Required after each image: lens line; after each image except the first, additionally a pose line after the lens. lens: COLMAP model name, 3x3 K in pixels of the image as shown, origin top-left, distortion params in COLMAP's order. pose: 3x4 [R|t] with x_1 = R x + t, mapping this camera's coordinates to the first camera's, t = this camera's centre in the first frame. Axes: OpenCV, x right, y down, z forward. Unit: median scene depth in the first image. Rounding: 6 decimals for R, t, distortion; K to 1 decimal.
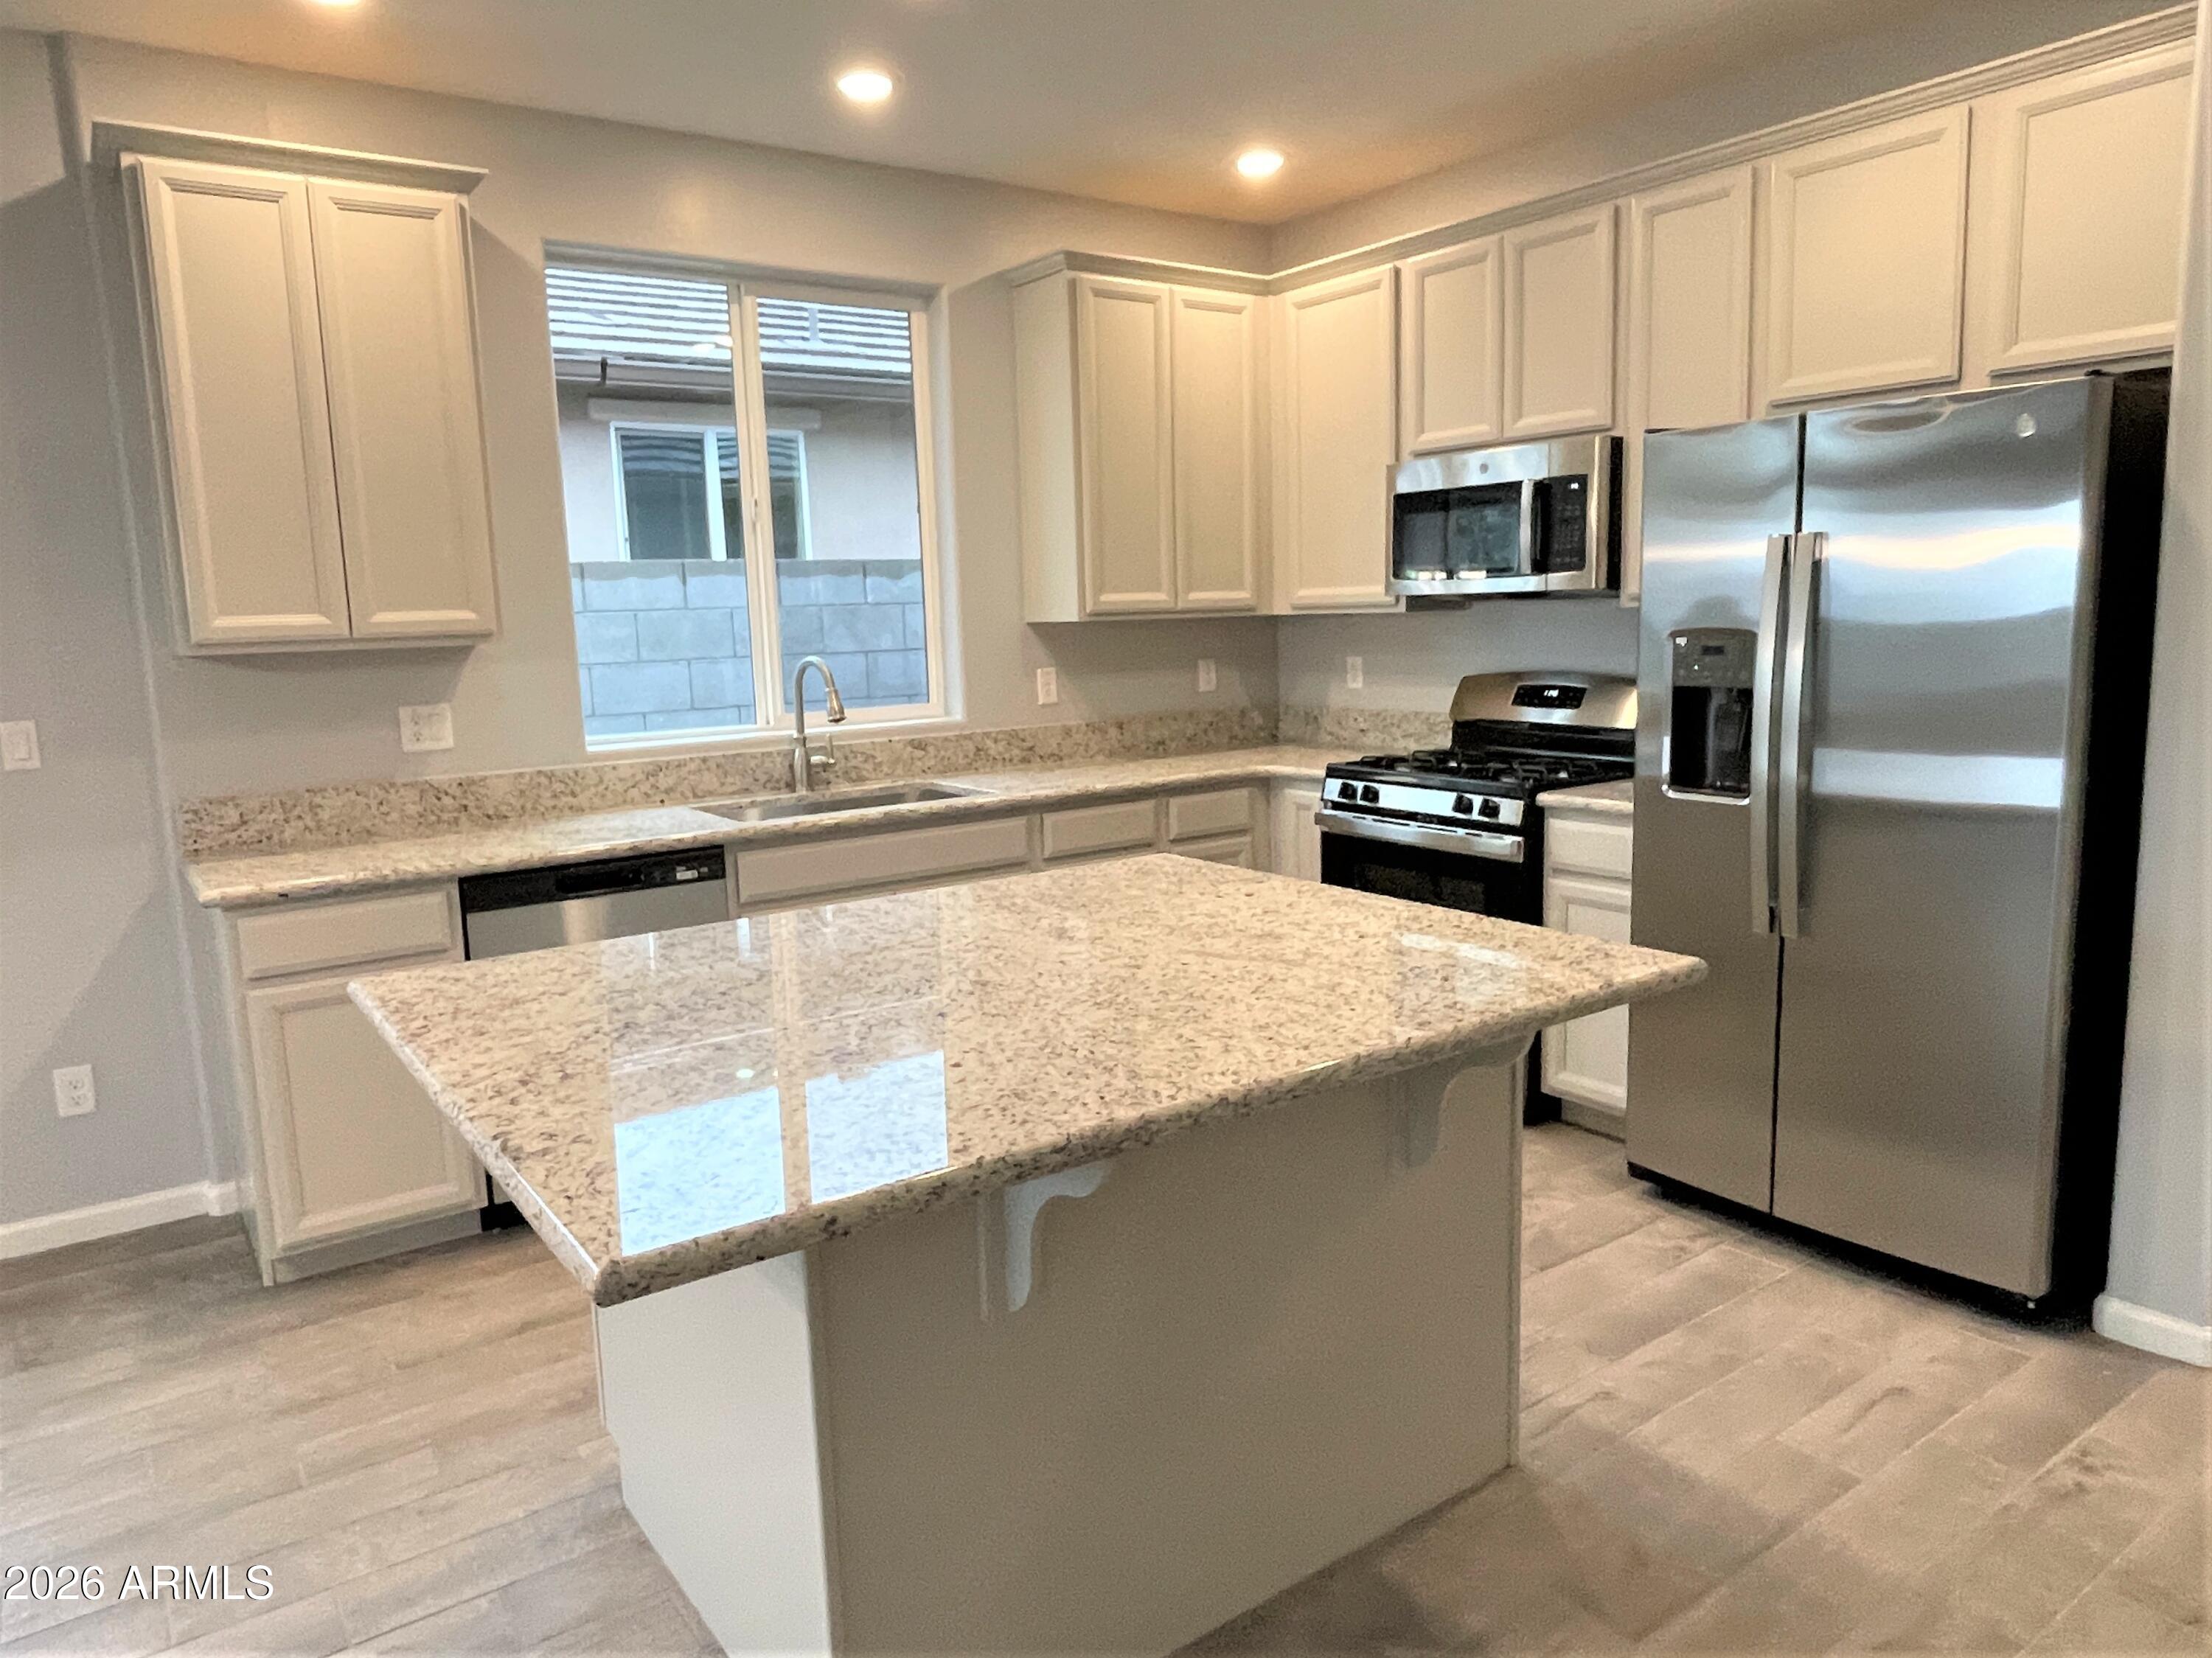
lens RADIAL K [[1449.4, 0, 1106.0], [0, 1449.4, 829.0], [0, 0, 1]] dist [0.000404, -0.004943]
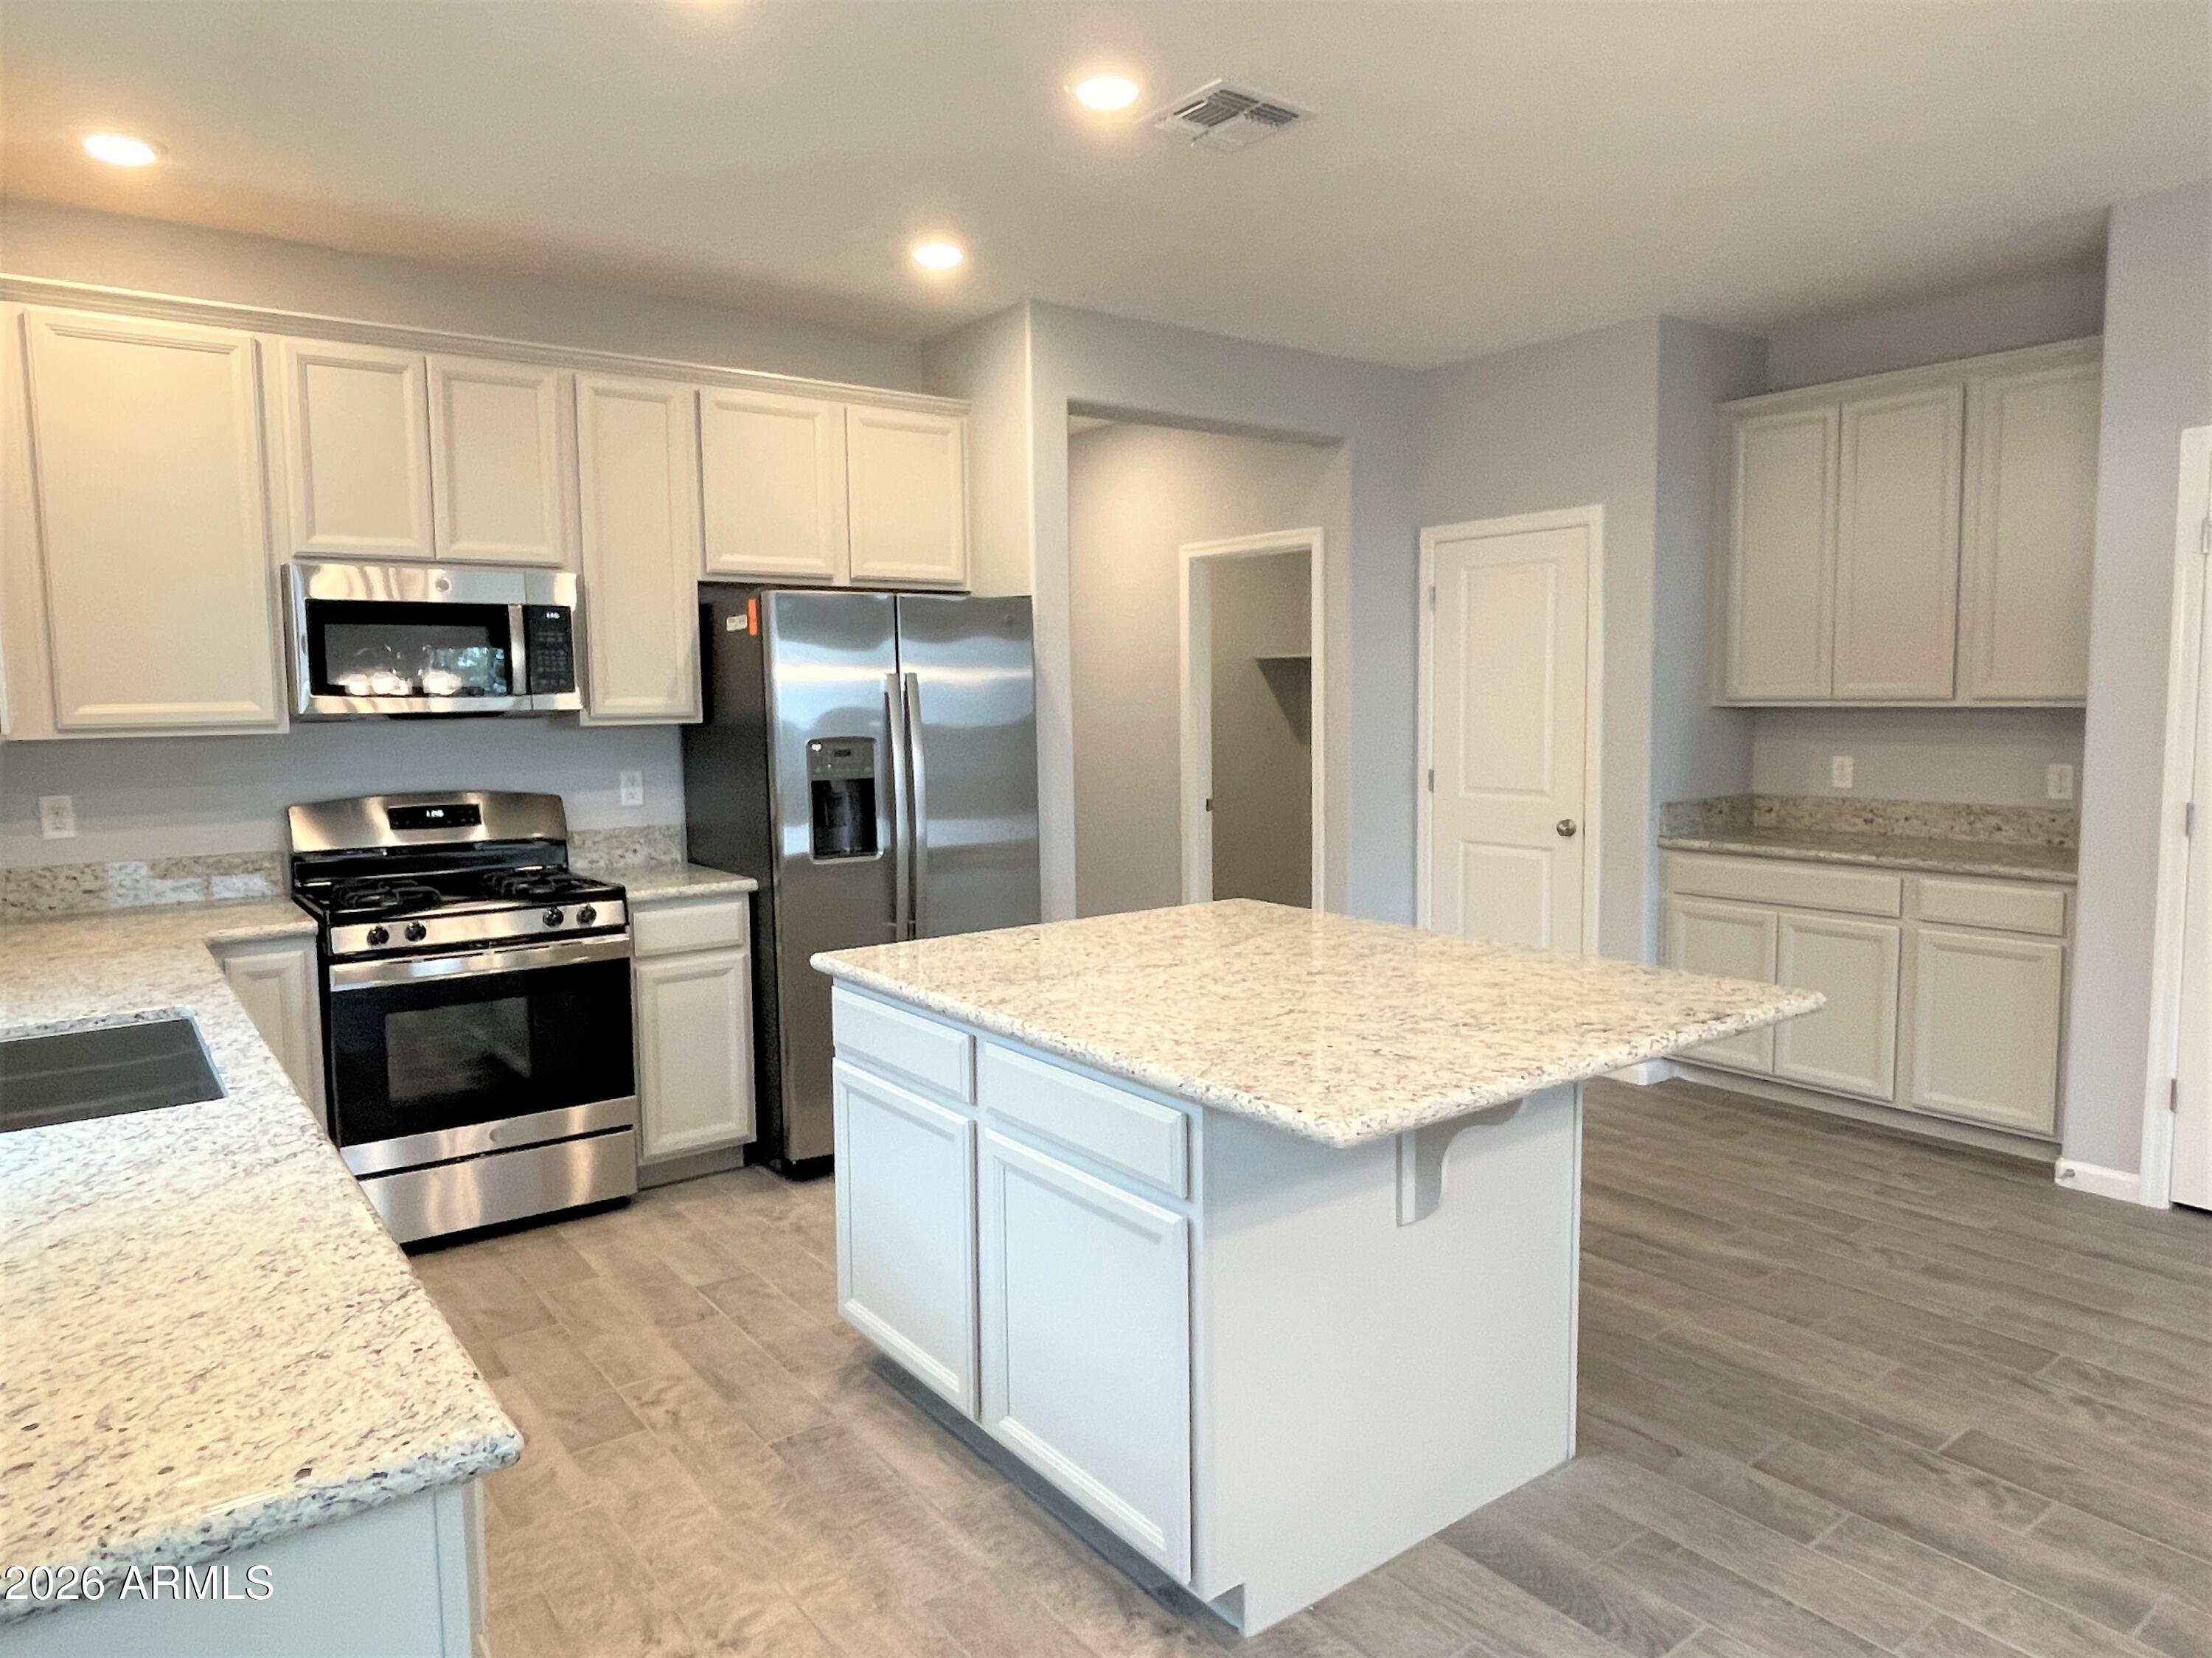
lens RADIAL K [[1406.5, 0, 1106.0], [0, 1406.5, 829.0], [0, 0, 1]] dist [-0.003230, -0.002396]
pose [[-0.017340, -0.066768, 0.997618, -0.734806], [0.164380, 0.984001, 0.068714, -0.081697], [-0.986245, 0.165180, -0.006088, 0.613316]]
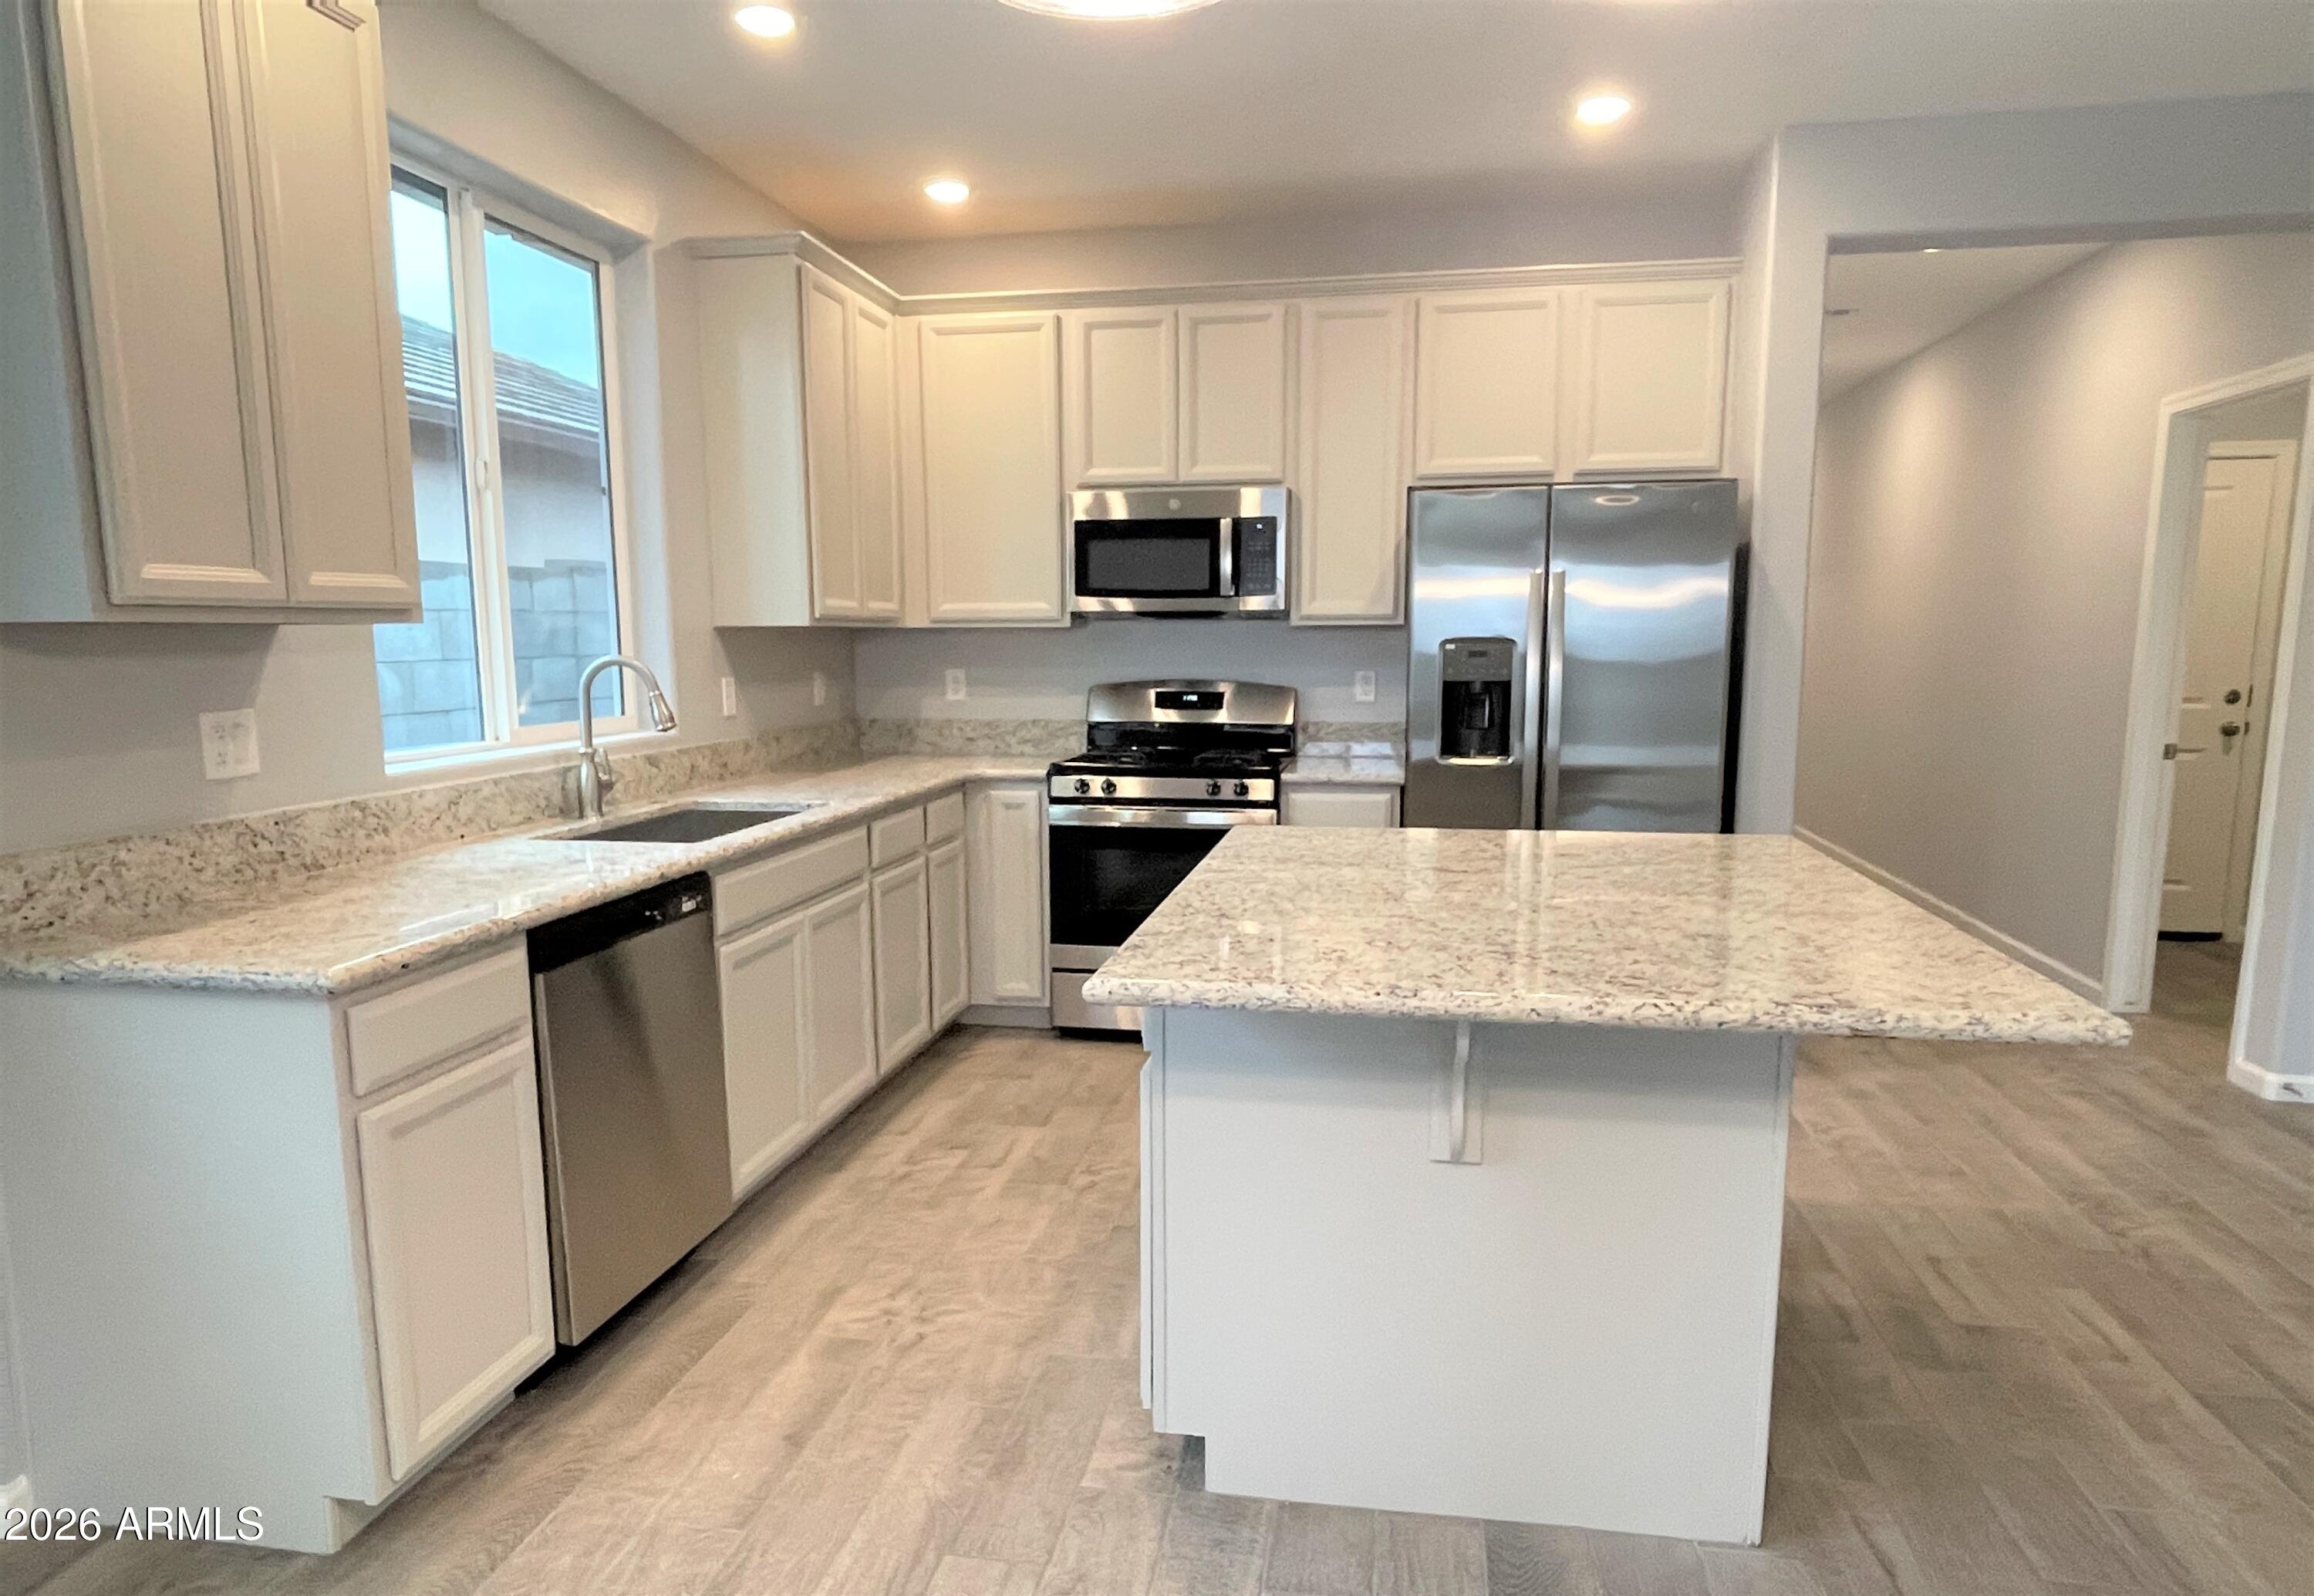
lens RADIAL K [[1426.2, 0, 1166.6], [0, 1426.2, 874.5], [0, 0, 1]] dist [0.007461, -0.001844]
pose [[0.714845, -0.090257, 0.693433, -0.596266], [0.088974, 0.995315, 0.037829, 0.006128], [-0.693599, 0.034656, 0.719527, 0.187846]]
